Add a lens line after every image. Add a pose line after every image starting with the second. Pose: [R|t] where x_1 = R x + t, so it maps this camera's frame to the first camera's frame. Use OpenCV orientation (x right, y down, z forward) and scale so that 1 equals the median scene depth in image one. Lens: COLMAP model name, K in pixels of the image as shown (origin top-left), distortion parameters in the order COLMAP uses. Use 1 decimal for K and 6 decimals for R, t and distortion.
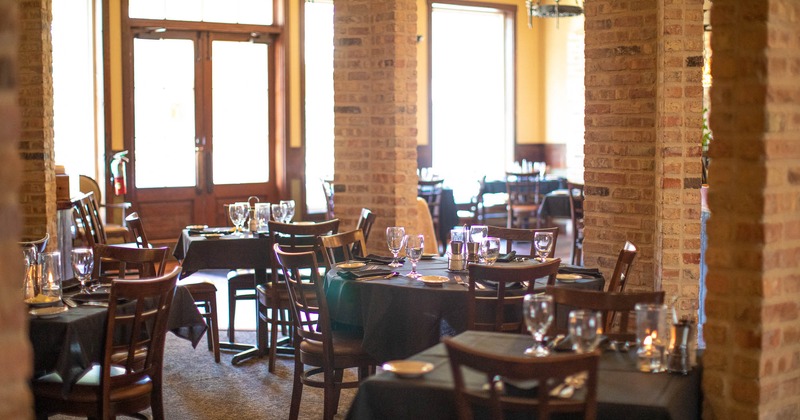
lens RADIAL K [[1189.1, 0, 400.0], [0, 1189.1, 210.0], [0, 0, 1]] dist [-0.129119, 0.000000]
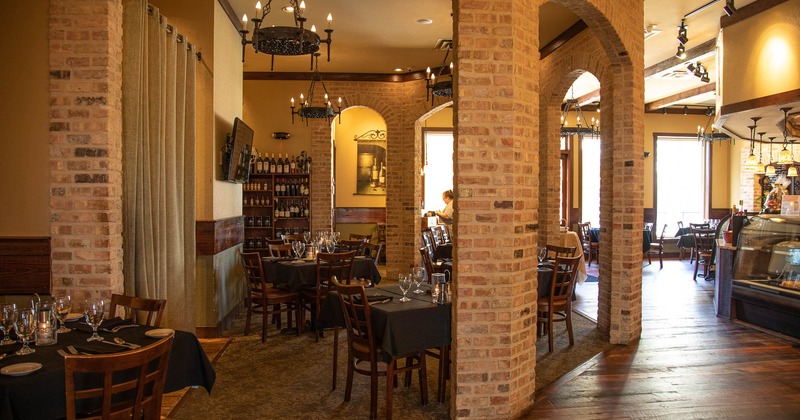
lens RADIAL K [[563.7, 0, 400.9], [0, 563.7, 208.3], [0, 0, 1]] dist [-0.030632, -0.000195]
pose [[0.832360, 0.015462, -0.554020, 0.445616], [-0.045481, 0.998145, -0.040473, 0.001417], [0.552366, 0.058886, 0.831519, 0.030294]]
